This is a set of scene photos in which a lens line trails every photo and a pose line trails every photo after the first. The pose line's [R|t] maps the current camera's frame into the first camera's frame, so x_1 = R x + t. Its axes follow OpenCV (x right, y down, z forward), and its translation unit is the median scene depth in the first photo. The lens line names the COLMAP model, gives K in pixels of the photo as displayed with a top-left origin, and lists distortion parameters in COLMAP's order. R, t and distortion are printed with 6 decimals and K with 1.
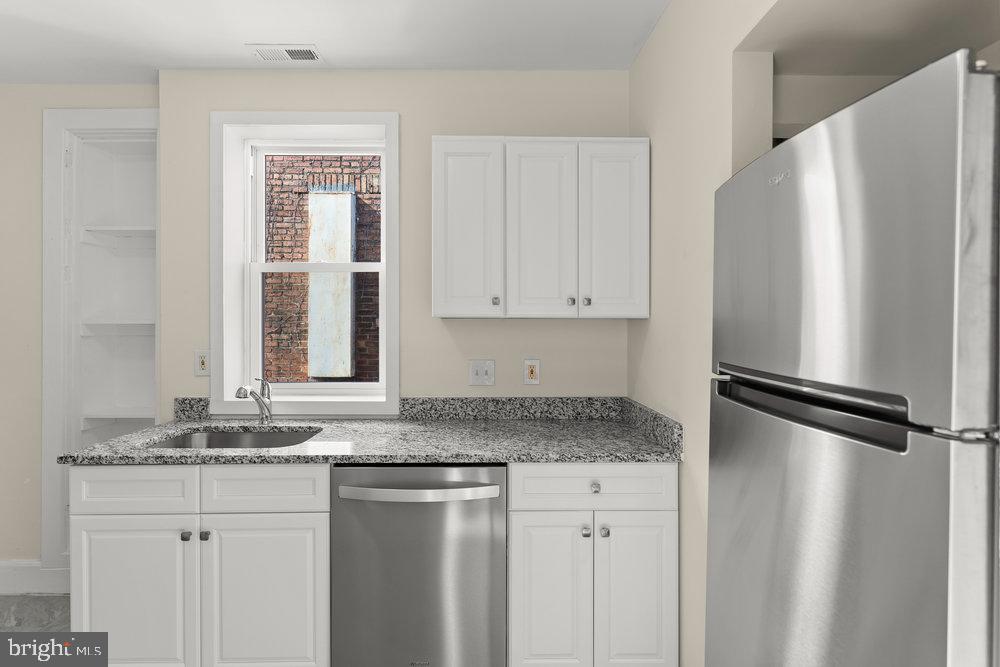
lens RADIAL K [[473.2, 0, 497.5], [0, 473.2, 325.3], [0, 0, 1]] dist [0.000450, 0.000447]
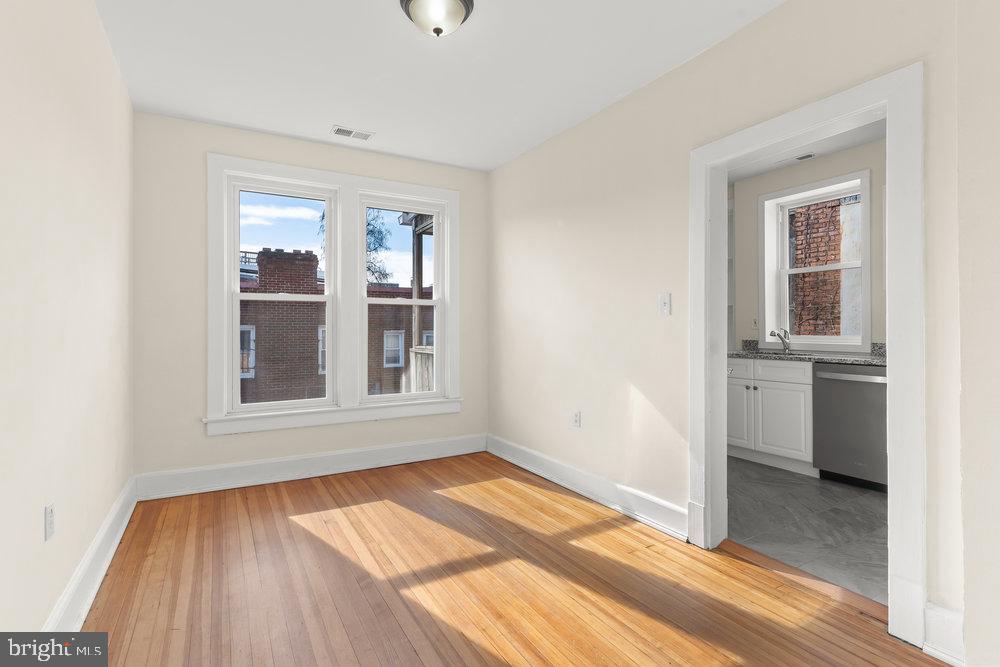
lens RADIAL K [[473.2, 0, 497.5], [0, 473.2, 325.3], [0, 0, 1]] dist [0.000450, 0.000447]
pose [[0.484102, -0.007073, -0.874983, 0.245285], [-0.001084, 0.999962, -0.008683, 0.044550], [0.875011, 0.005152, 0.484076, -0.376717]]
